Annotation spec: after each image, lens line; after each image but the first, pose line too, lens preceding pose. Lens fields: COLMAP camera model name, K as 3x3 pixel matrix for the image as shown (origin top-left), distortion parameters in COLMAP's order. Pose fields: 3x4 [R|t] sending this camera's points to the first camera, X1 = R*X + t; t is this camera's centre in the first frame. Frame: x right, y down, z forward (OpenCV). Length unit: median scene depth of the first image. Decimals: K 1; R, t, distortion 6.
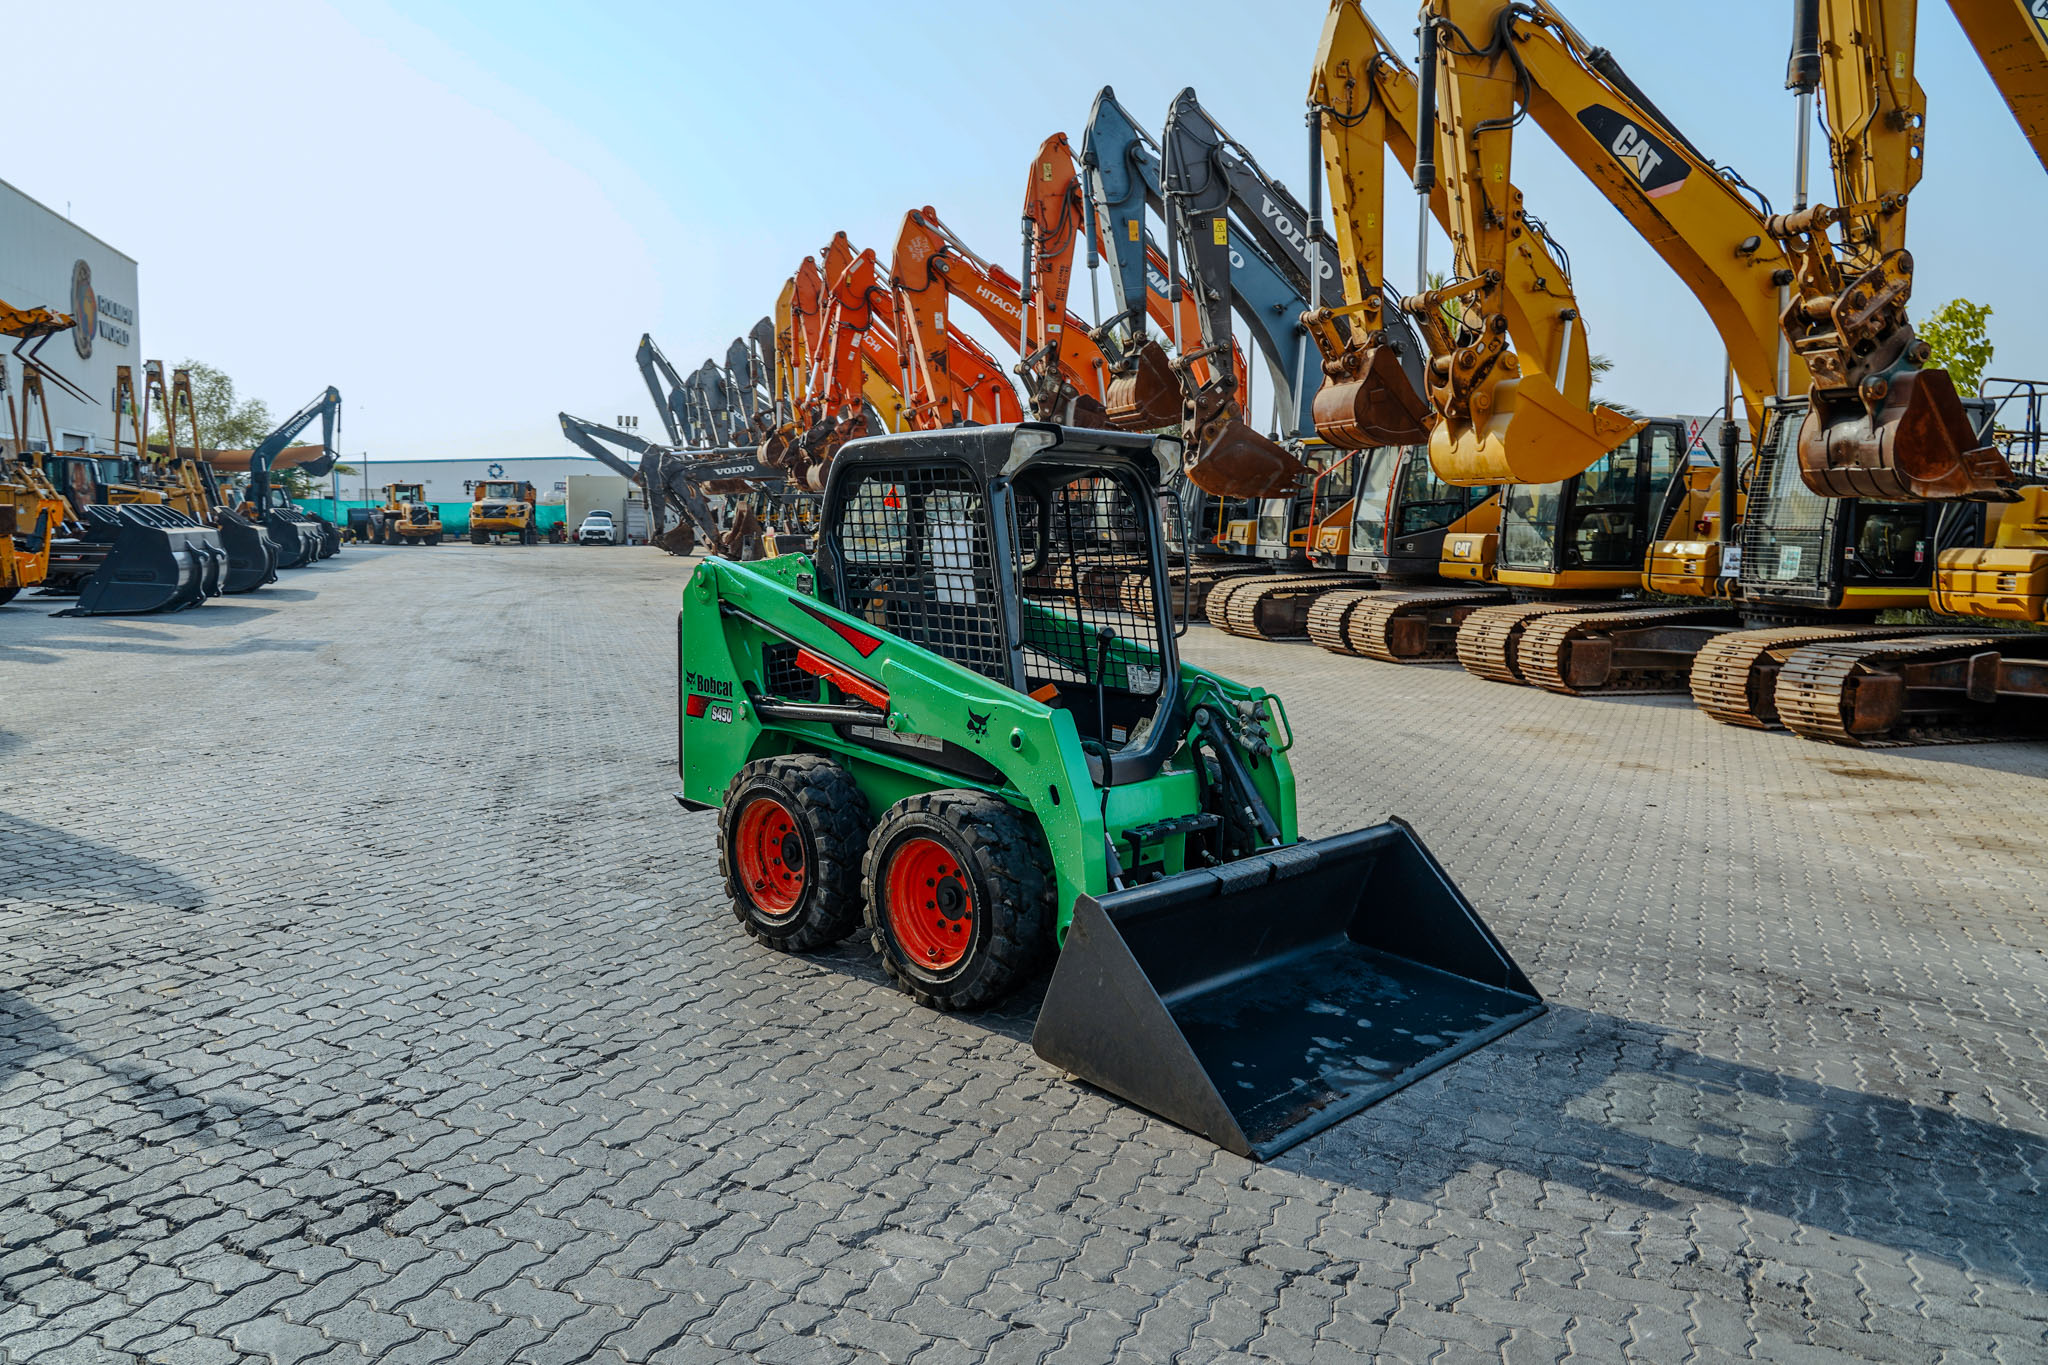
lens RADIAL K [[1426.2, 0, 1029.5], [0, 1426.2, 668.0], [0, 0, 1]] dist [-0.025526, -0.002579]
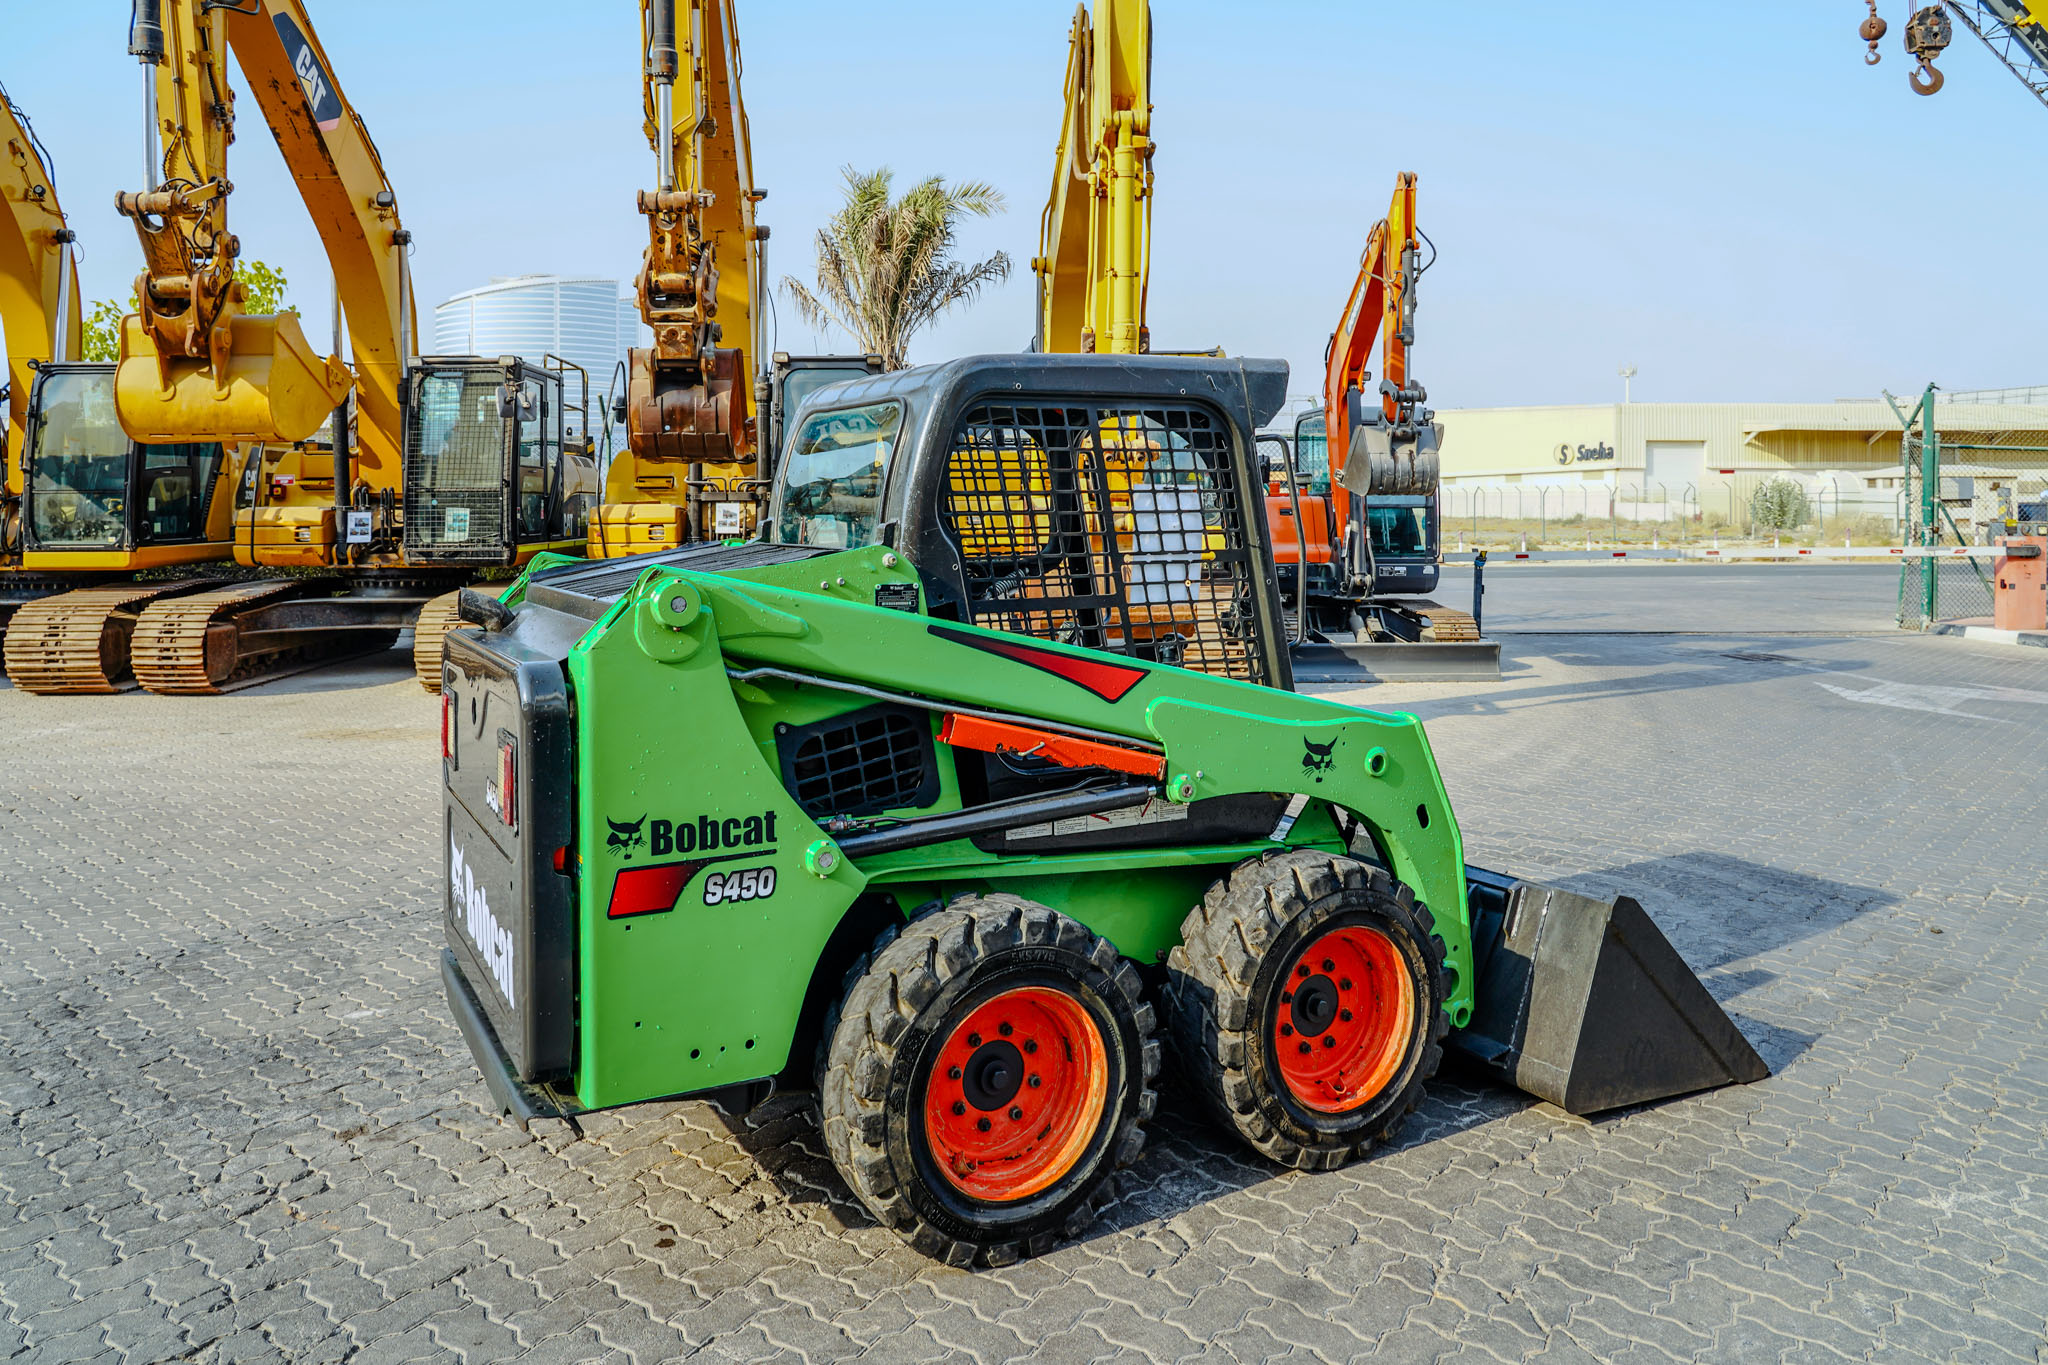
lens RADIAL K [[1422.9, 0, 1019.0], [0, 1422.9, 465.9], [0, 0, 1]] dist [-0.046198, 0.031692]
pose [[0.300245, 0.003689, 0.953855, -0.675156], [0.106812, 0.993573, -0.037464, -0.085269], [-0.947863, 0.113132, 0.297921, 0.774609]]
